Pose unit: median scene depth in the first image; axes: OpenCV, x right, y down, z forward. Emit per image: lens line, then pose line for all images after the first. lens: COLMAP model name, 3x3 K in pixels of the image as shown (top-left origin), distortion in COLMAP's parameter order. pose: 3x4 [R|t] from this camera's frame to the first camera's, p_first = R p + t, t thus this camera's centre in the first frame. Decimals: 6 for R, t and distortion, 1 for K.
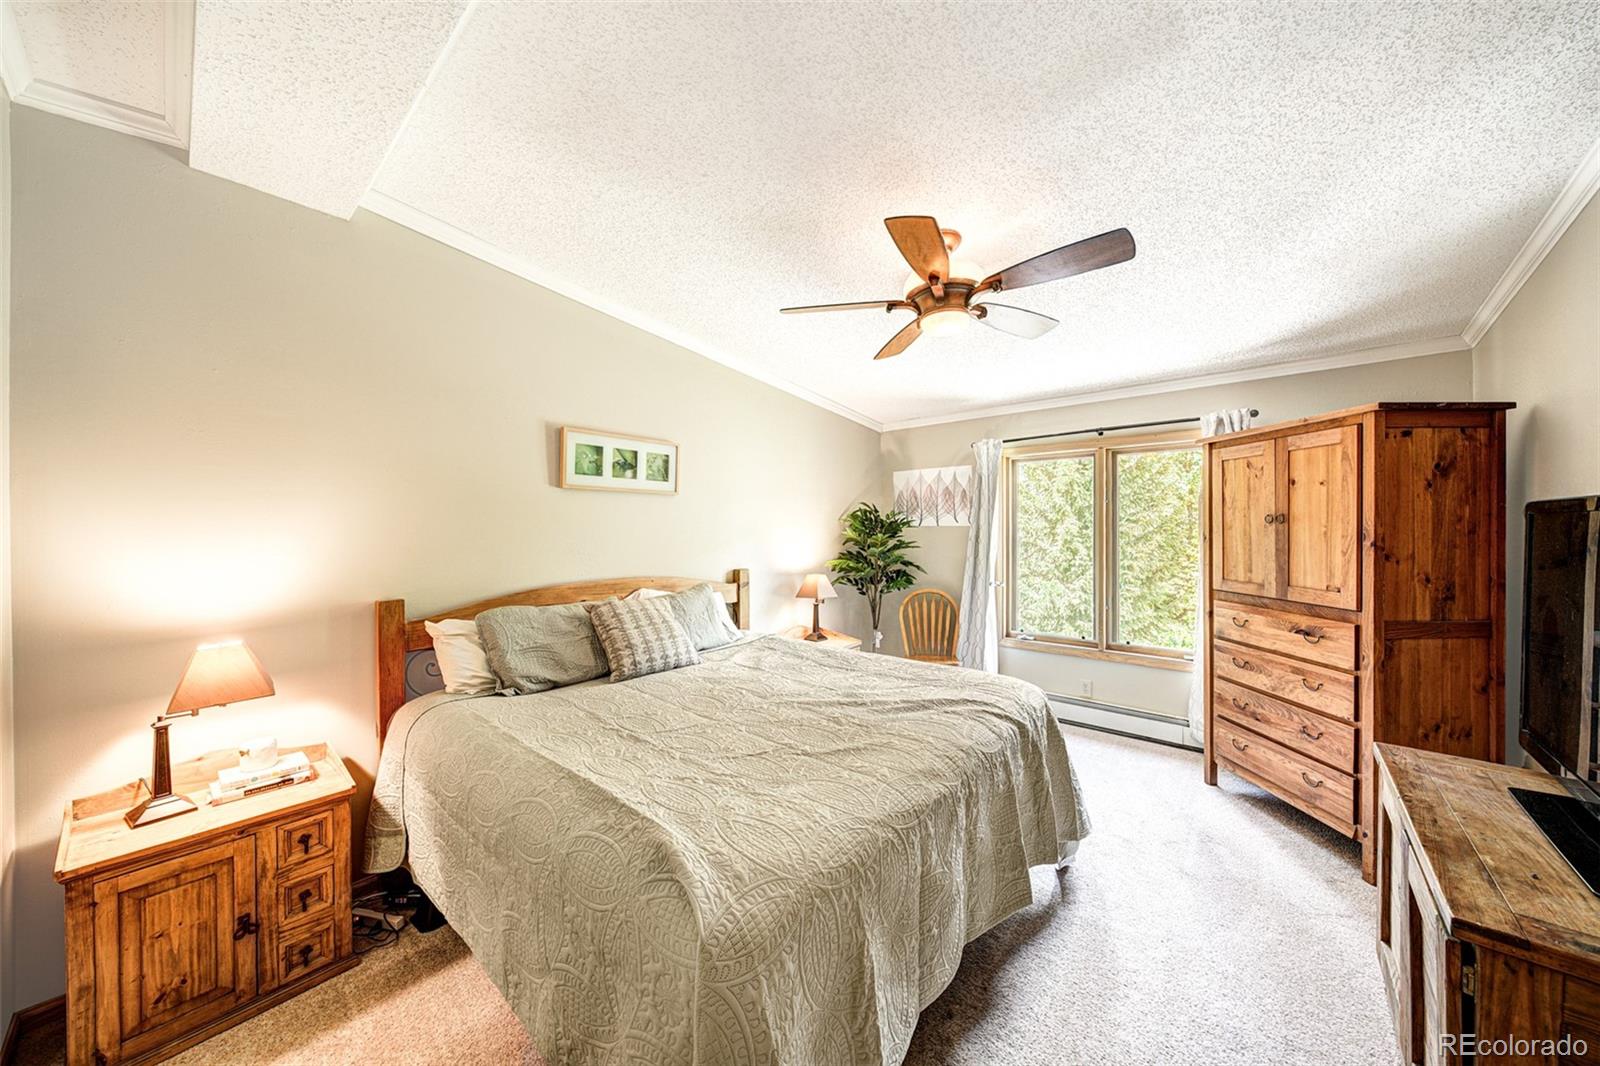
lens RADIAL K [[543.8, 0, 800.0], [0, 543.8, 533.0], [0, 0, 1]] dist [0.000005, 0.000009]
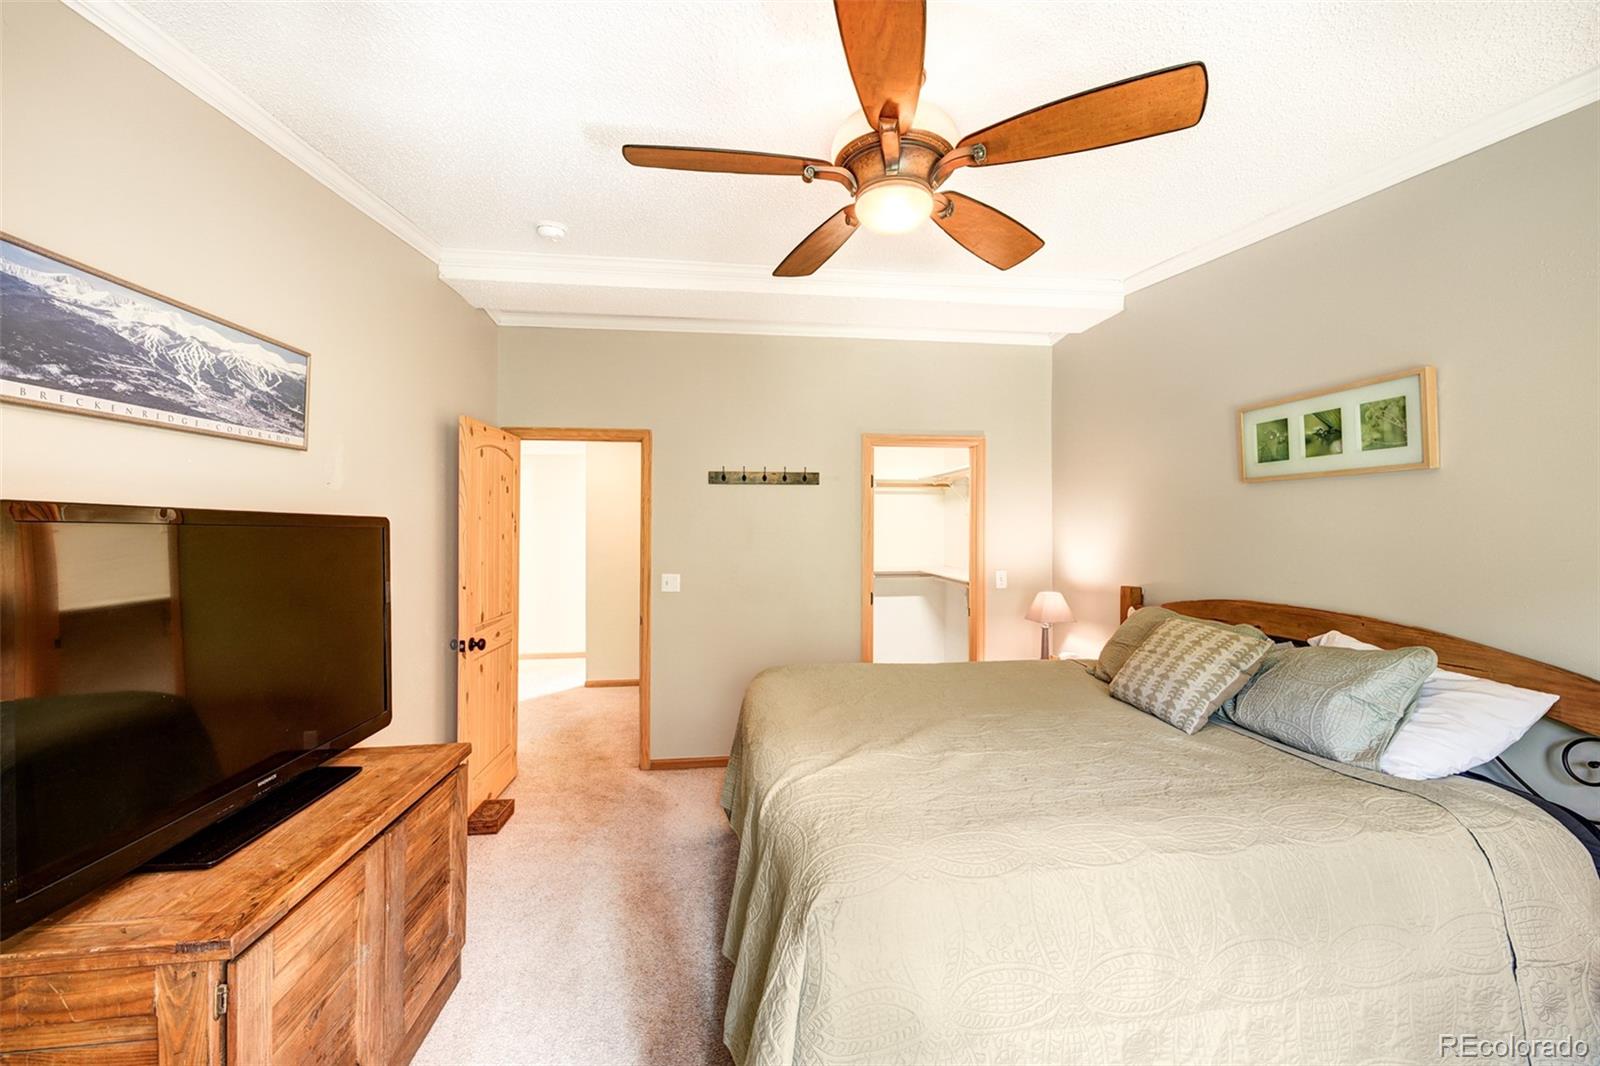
lens RADIAL K [[644.7, 0, 796.6], [0, 644.7, 522.9], [0, 0, 1]] dist [0.001230, -0.000058]
pose [[-0.687044, -0.001111, -0.726615, 0.682816], [-0.004094, 0.999989, 0.002342, -0.022048], [0.726604, 0.004583, -0.687041, 1.115526]]
